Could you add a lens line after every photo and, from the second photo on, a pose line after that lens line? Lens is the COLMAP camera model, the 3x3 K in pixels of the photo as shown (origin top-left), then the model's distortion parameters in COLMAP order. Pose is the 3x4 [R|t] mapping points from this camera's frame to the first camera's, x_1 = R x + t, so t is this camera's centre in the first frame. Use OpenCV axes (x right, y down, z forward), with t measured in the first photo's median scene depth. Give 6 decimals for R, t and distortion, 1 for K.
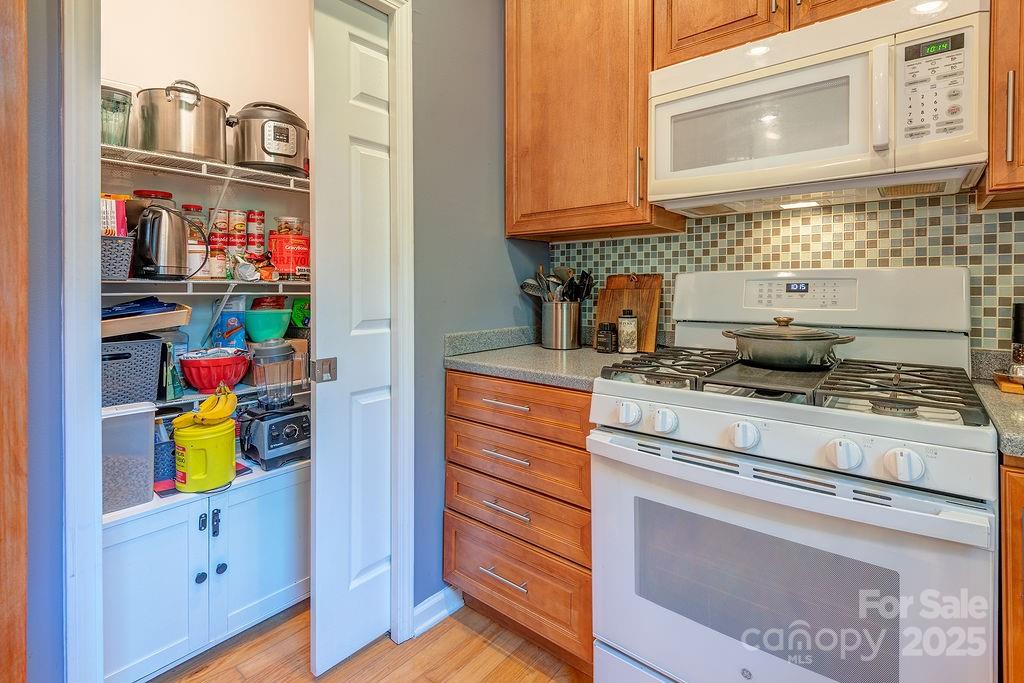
lens RADIAL K [[483.0, 0, 509.1], [0, 483.0, 287.9], [0, 0, 1]] dist [-0.001984, -0.001117]
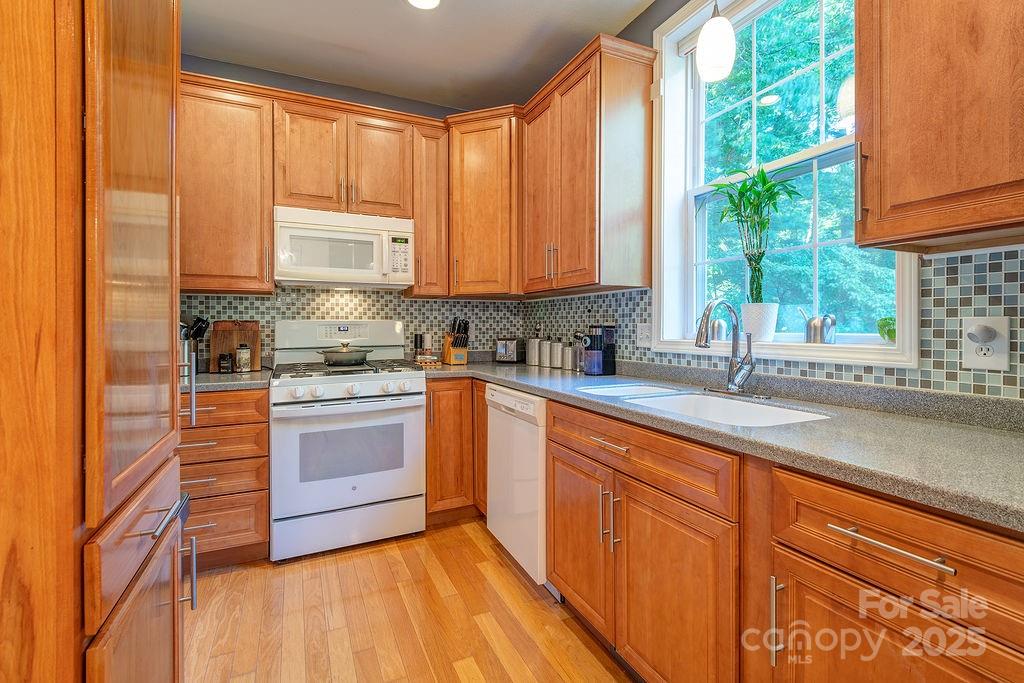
lens RADIAL K [[458.8, 0, 512.8], [0, 458.8, 325.6], [0, 0, 1]] dist [-0.000039, -0.000098]
pose [[0.418647, 0.002223, 0.908146, -0.877546], [0.005205, 0.999975, -0.004847, -0.001197], [-0.908134, 0.006756, 0.418625, -0.481232]]
